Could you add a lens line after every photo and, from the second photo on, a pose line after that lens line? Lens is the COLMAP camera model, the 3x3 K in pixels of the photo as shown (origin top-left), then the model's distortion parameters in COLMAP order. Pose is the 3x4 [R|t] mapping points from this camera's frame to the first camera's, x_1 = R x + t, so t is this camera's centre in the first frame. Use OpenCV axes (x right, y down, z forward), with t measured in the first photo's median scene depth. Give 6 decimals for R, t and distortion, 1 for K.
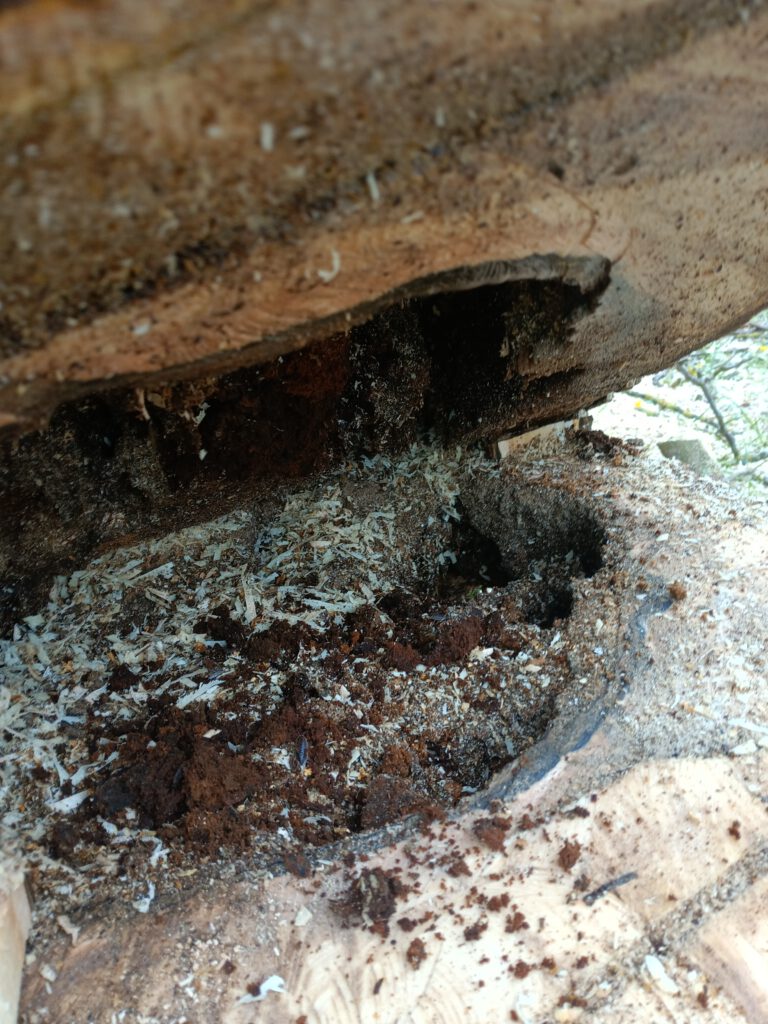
lens RADIAL K [[862.7, 0, 382.3], [0, 862.7, 504.8], [0, 0, 1]] dist [0.071272, -0.145403]
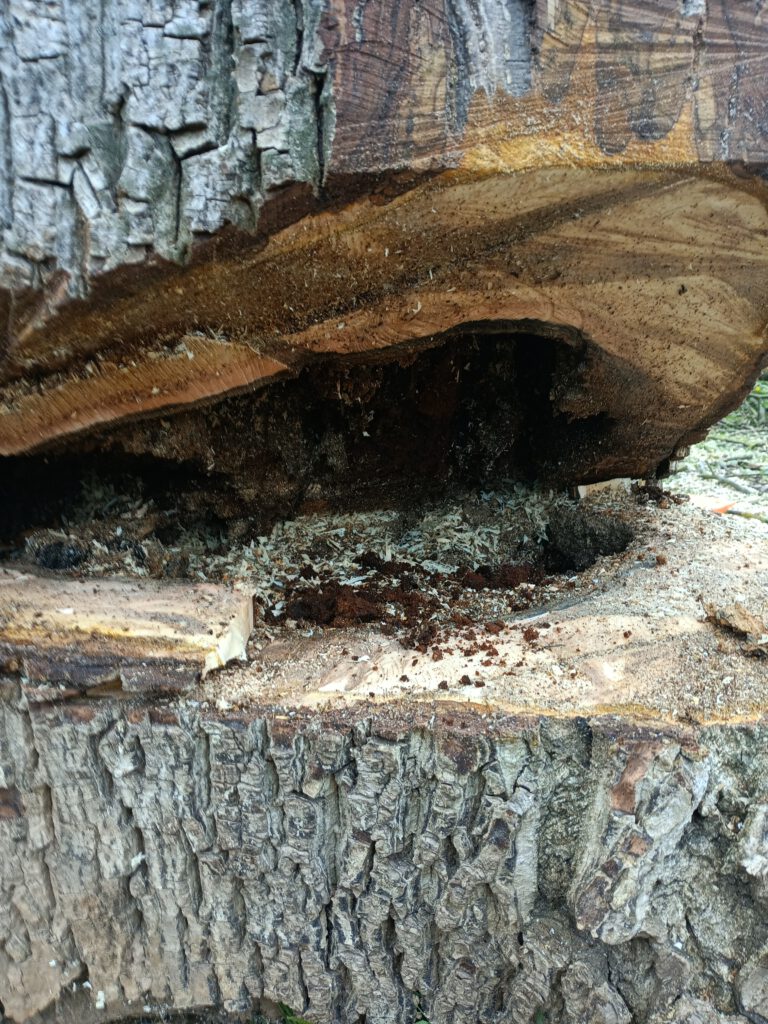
lens RADIAL K [[831.4, 0, 379.0], [0, 831.4, 497.6], [0, 0, 1]] dist [0.060482, -0.115590]
pose [[0.971076, 0.079155, -0.225268, 0.201014], [-0.116684, 0.980442, -0.158488, 0.314282], [0.208317, 0.180189, 0.961320, -0.591264]]
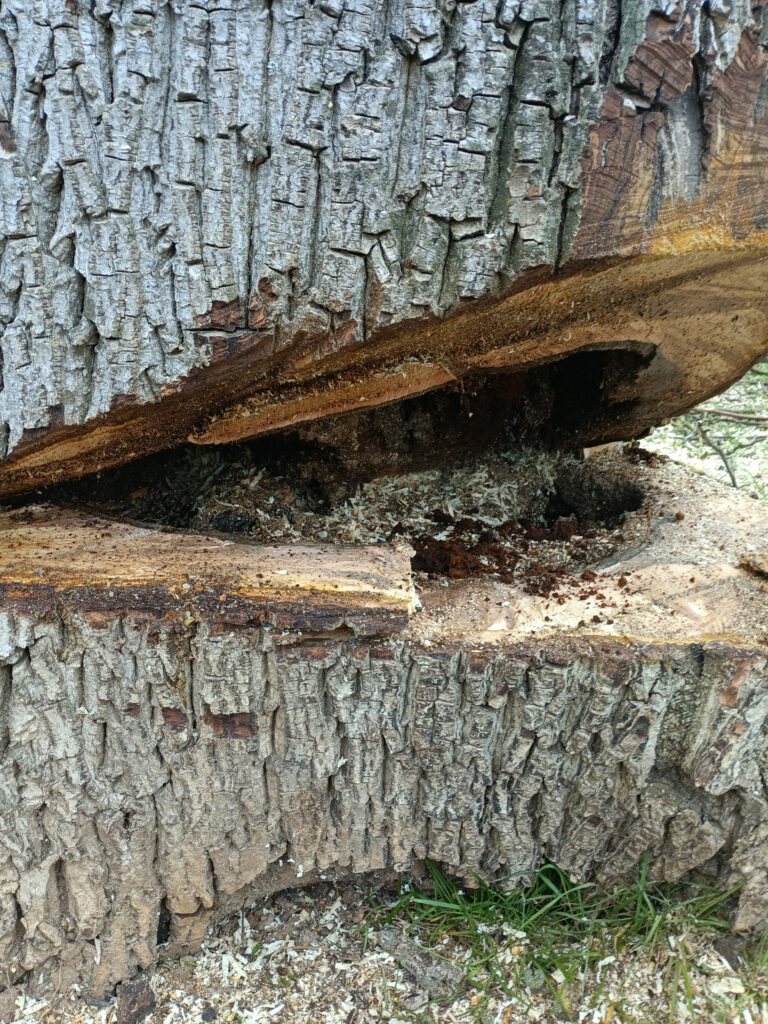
lens RADIAL K [[819.6, 0, 384.4], [0, 819.6, 494.3], [0, 0, 1]] dist [0.077211, -0.193023]
pose [[0.994289, 0.092264, -0.053638, -0.250968], [-0.096701, 0.991499, -0.087050, 0.307022], [0.045151, 0.091740, 0.994759, -0.976330]]
